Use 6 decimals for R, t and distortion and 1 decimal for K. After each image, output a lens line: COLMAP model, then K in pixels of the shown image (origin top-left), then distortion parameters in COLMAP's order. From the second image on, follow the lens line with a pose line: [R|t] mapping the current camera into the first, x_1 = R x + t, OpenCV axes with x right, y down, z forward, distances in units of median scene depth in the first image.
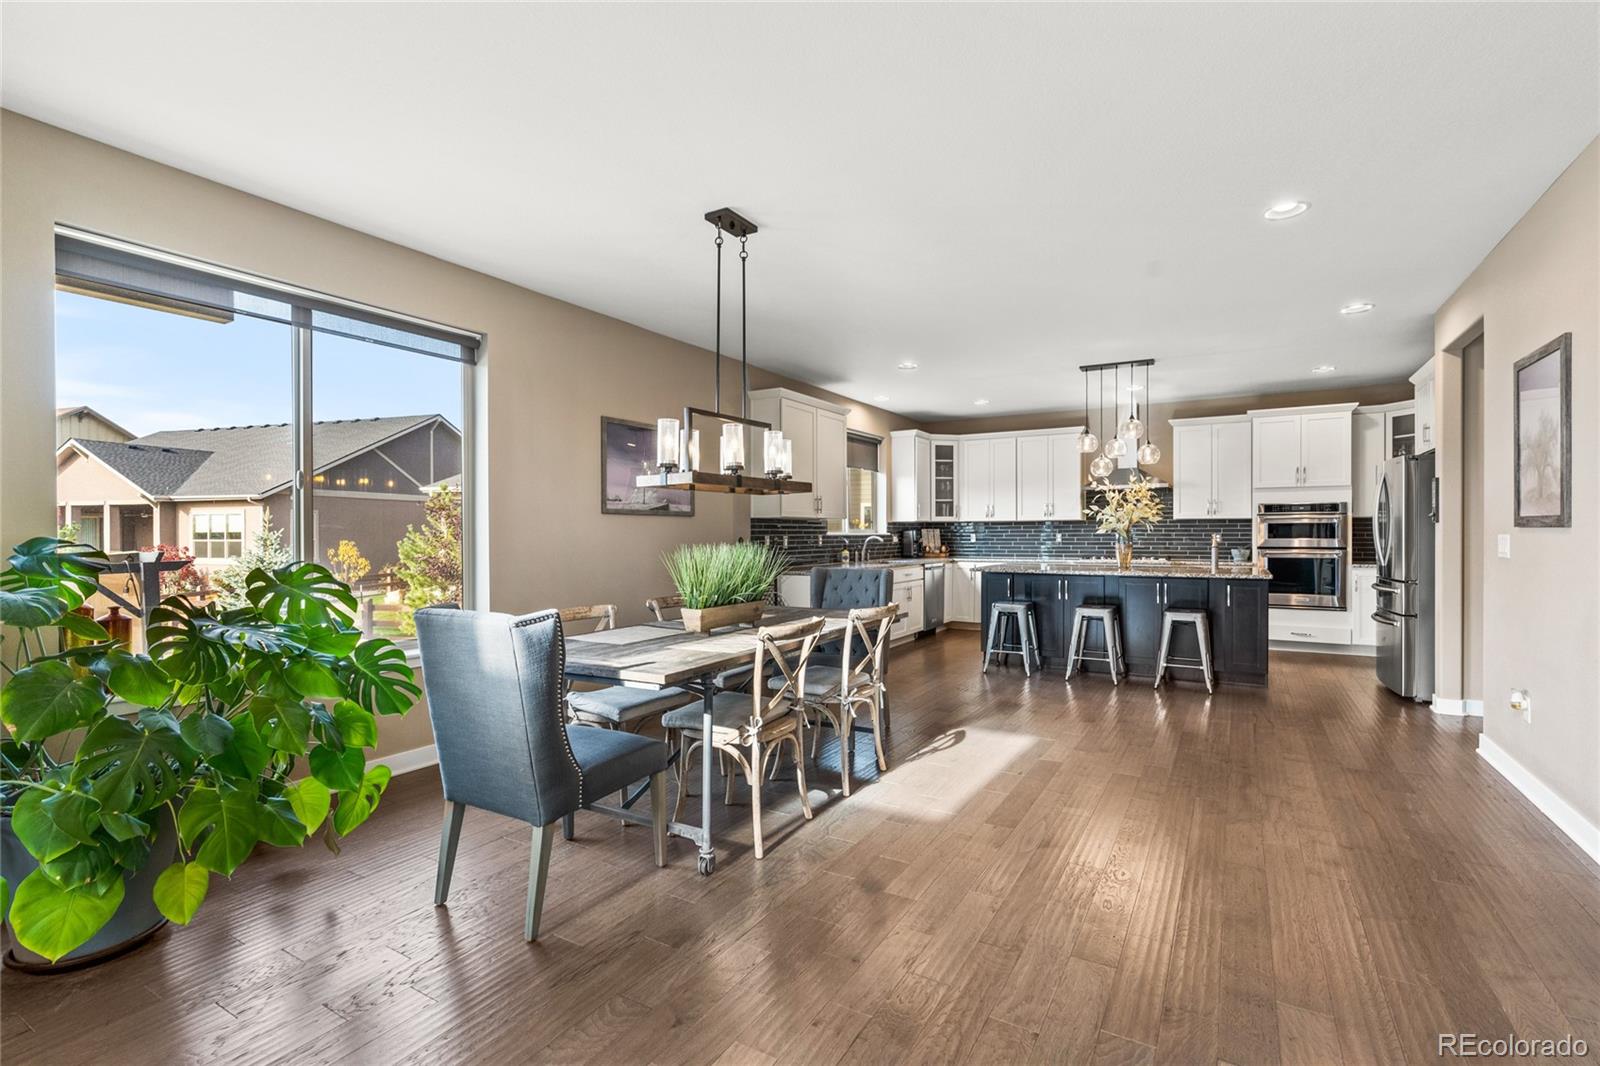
lens RADIAL K [[735.5, 0, 808.2], [0, 735.5, 538.3], [0, 0, 1]] dist [-0.010010, 0.001484]
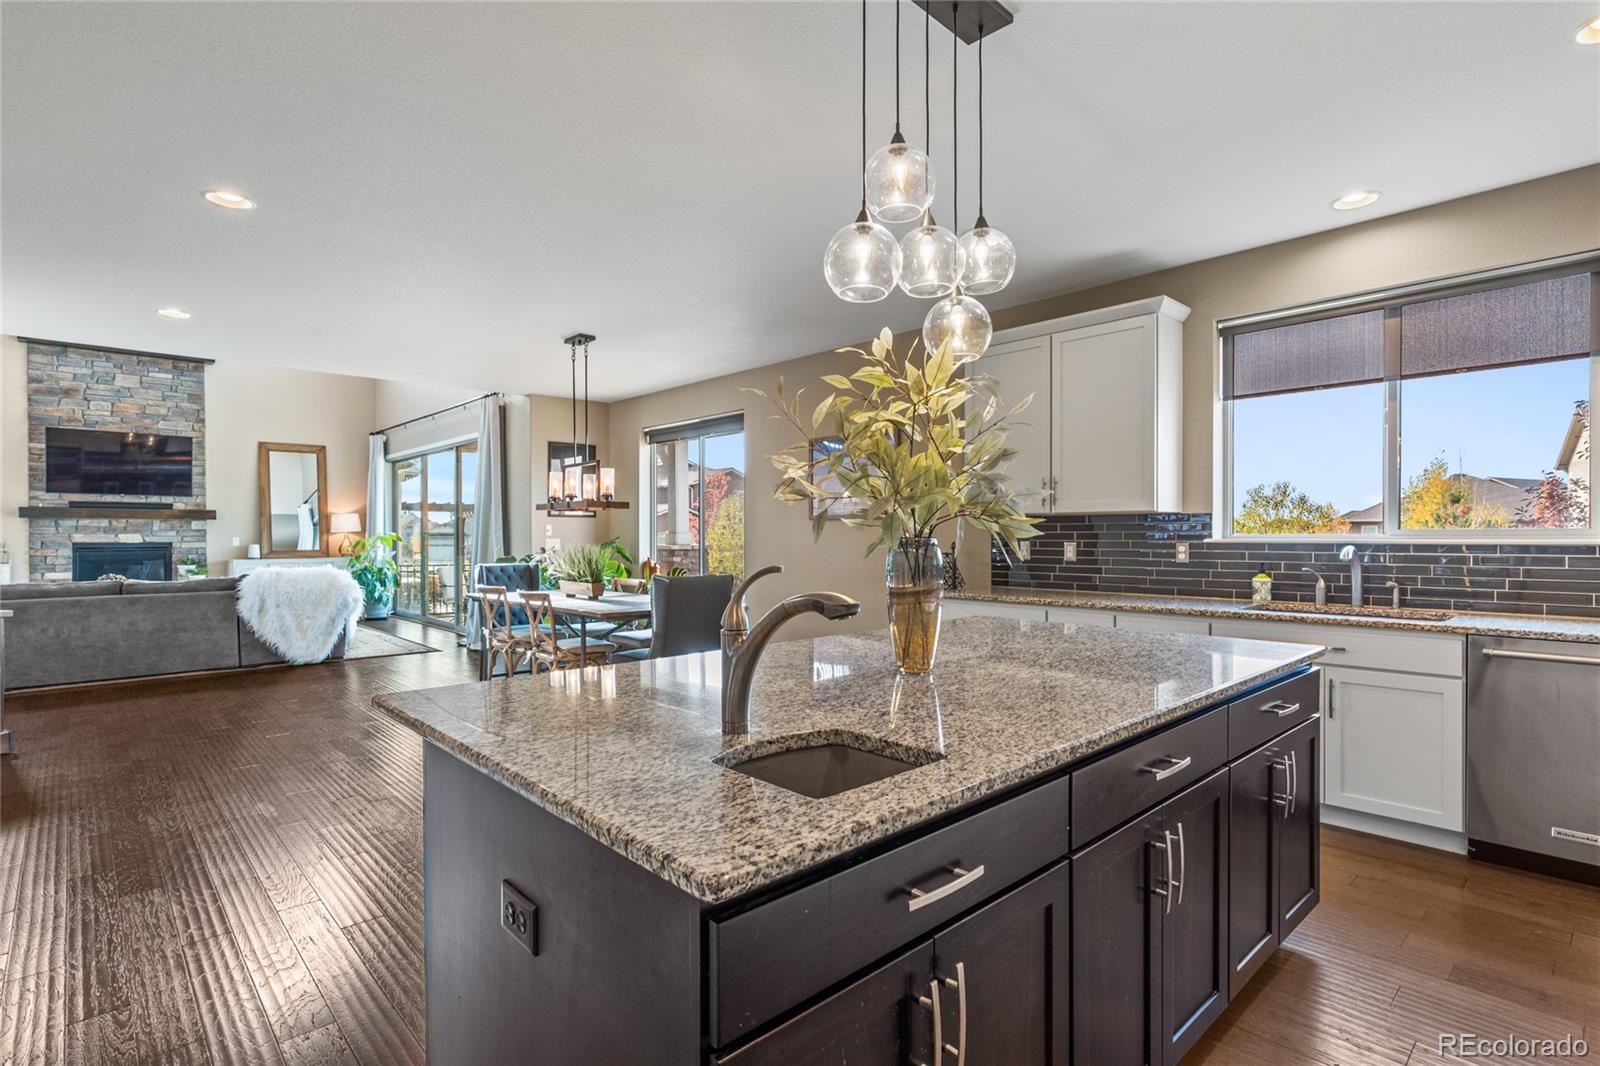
lens RADIAL K [[767.7, 0, 803.9], [0, 767.7, 541.3], [0, 0, 1]] dist [-0.005288, 0.004355]
pose [[-0.279735, 0.011193, -0.960012, 0.602889], [-0.005757, 0.999894, 0.013336, -0.010373], [0.960060, 0.009258, -0.279641, 0.858610]]
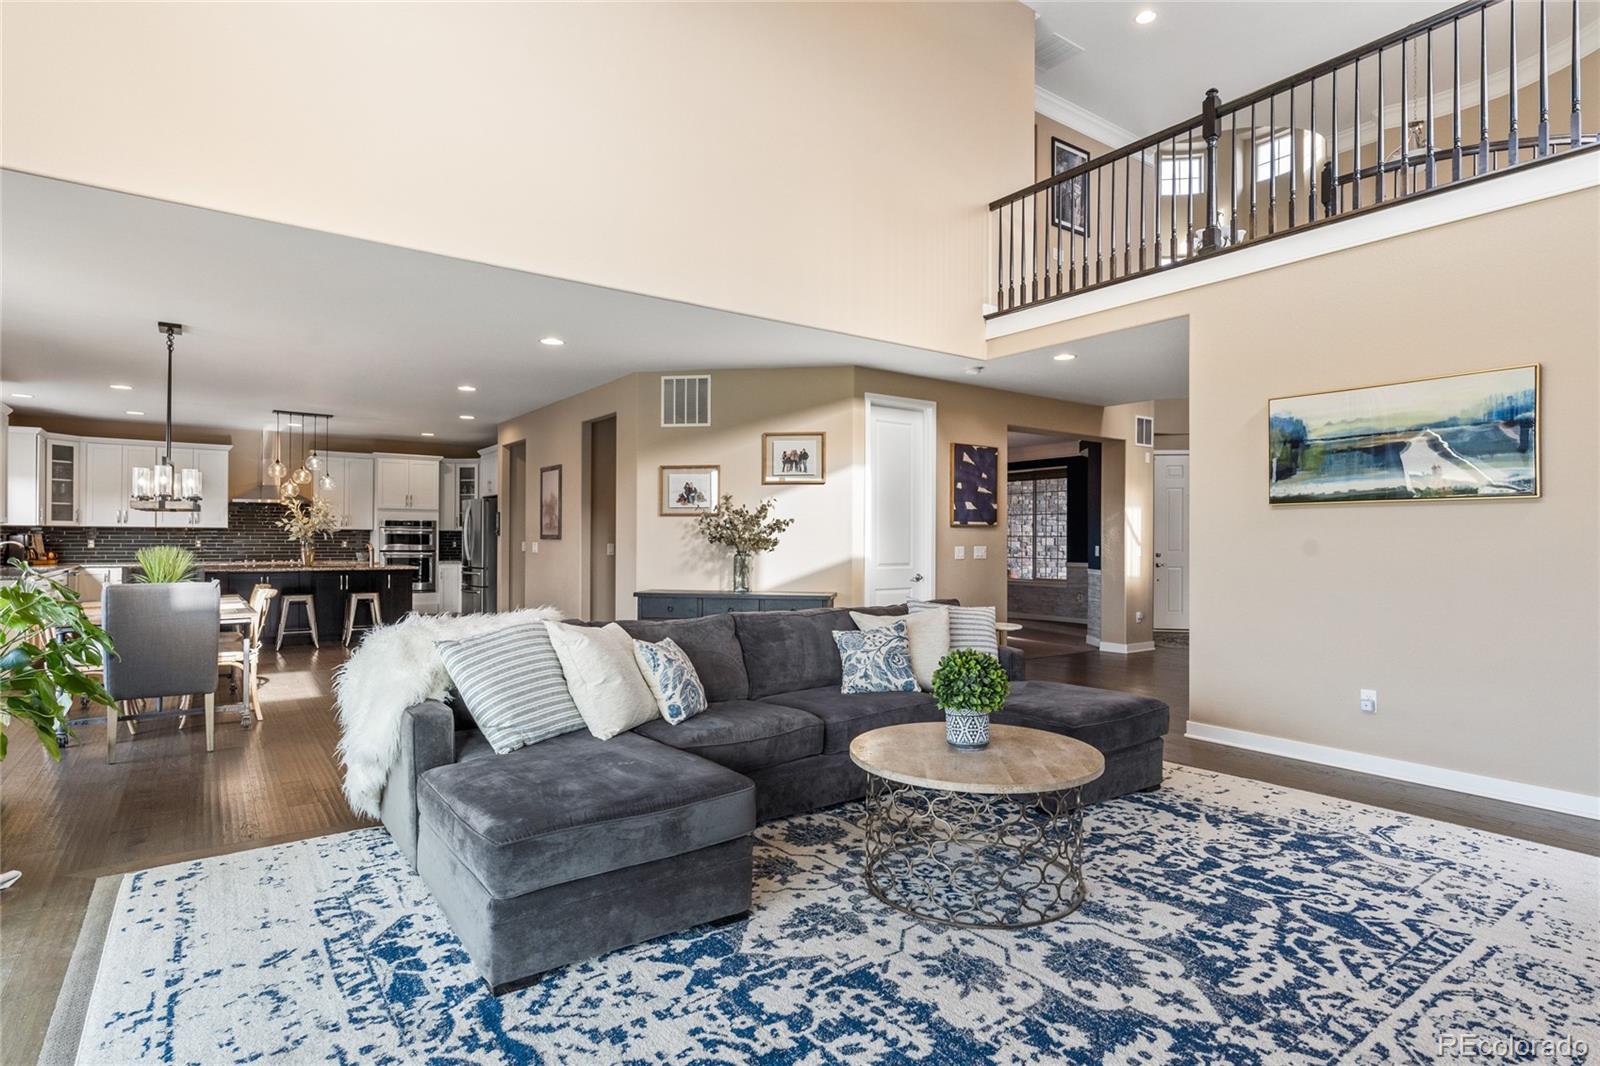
lens RADIAL K [[839.0, 0, 818.3], [0, 839.0, 538.6], [0, 0, 1]] dist [-0.000691, 0.001893]
pose [[0.395655, 0.006218, 0.918378, -0.507998], [0.000530, 0.999975, -0.006999, 0.001285], [-0.918399, 0.003256, 0.395642, -0.388300]]
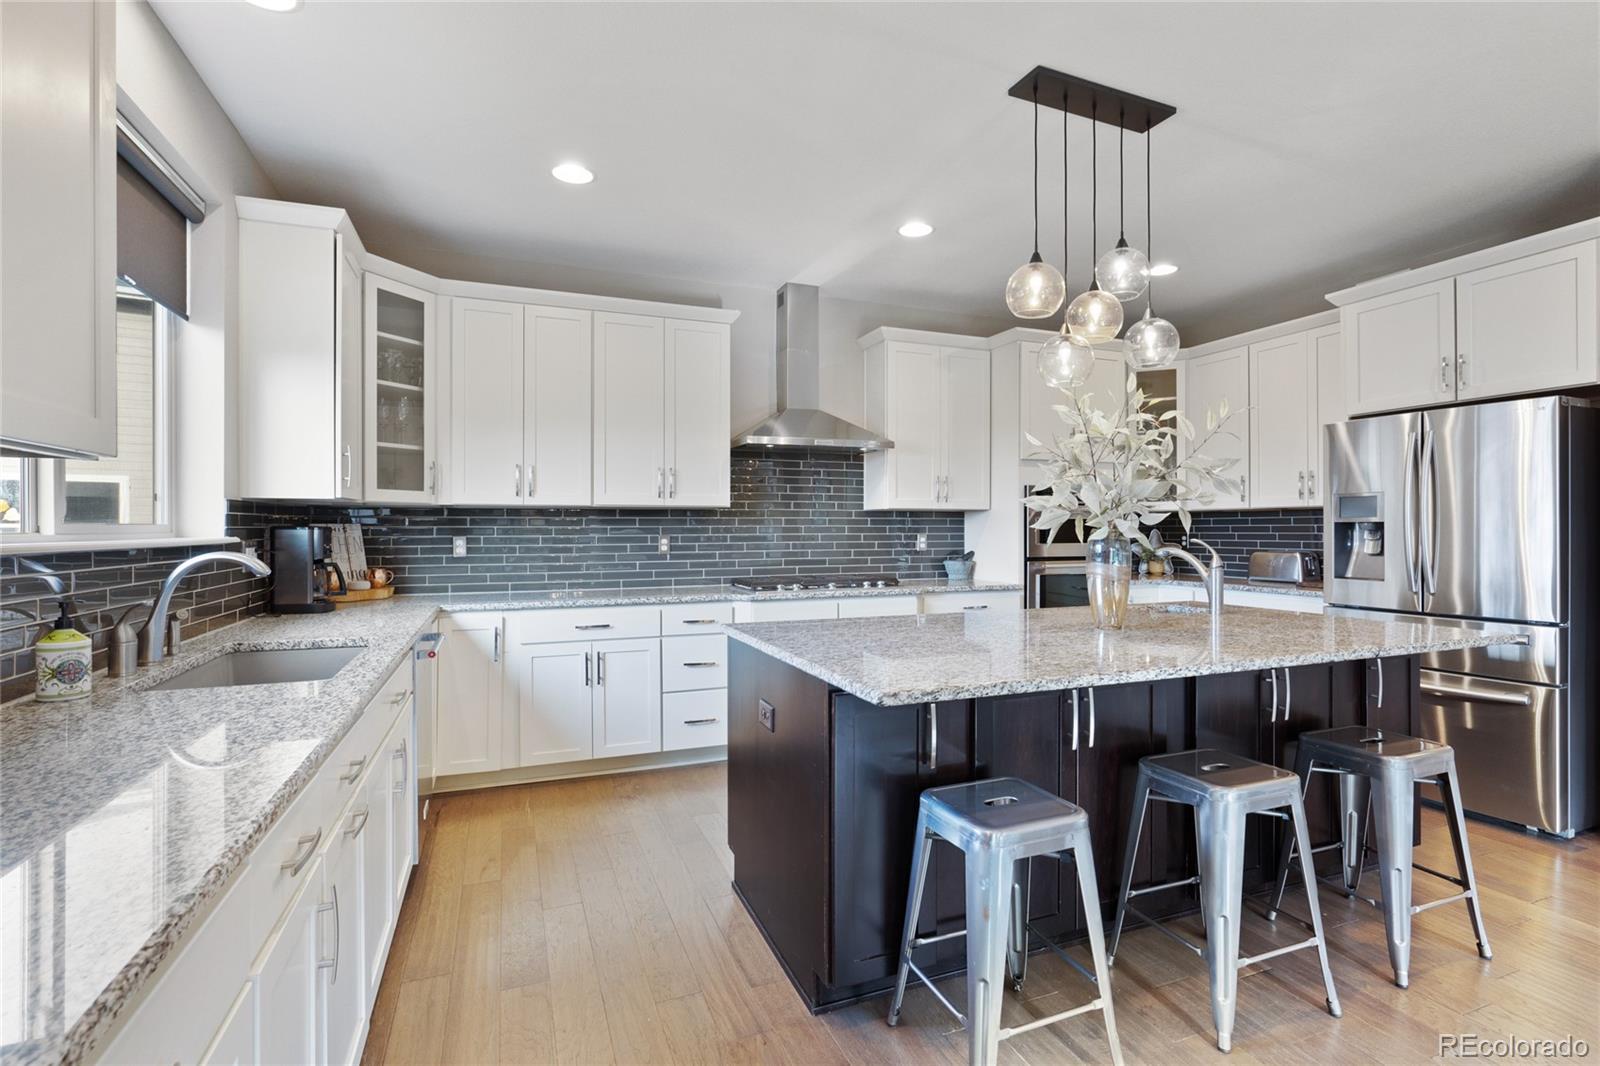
lens RADIAL K [[767.7, 0, 821.0], [0, 767.7, 525.8], [0, 0, 1]] dist [-0.005288, 0.004355]
pose [[0.609438, 0.004622, 0.792820, 0.012353], [0.004853, 0.999943, -0.009560, -0.008594], [-0.792819, 0.009674, 0.609381, 0.722333]]
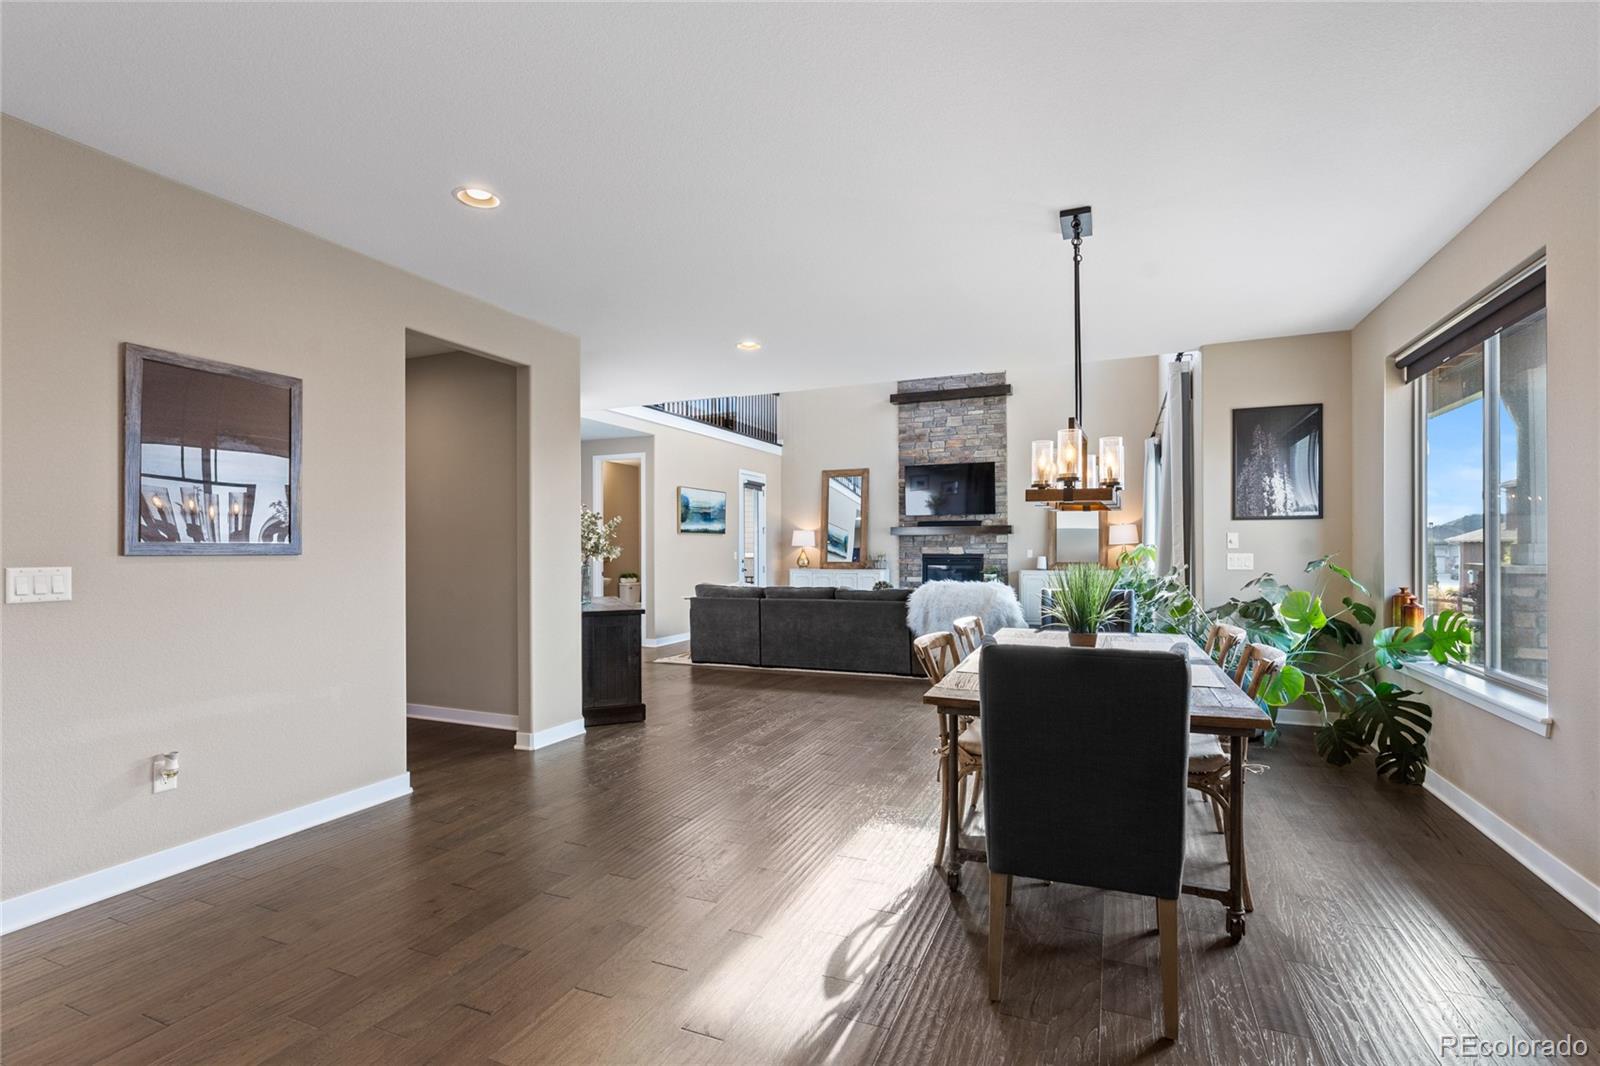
lens RADIAL K [[735.5, 0, 812.1], [0, 735.5, 548.6], [0, 0, 1]] dist [-0.010010, 0.001484]
pose [[-0.988475, 0.008258, -0.151158, 0.188413], [0.007115, 0.999942, 0.008098, -0.010096], [0.151216, 0.006929, -0.988476, 0.848441]]
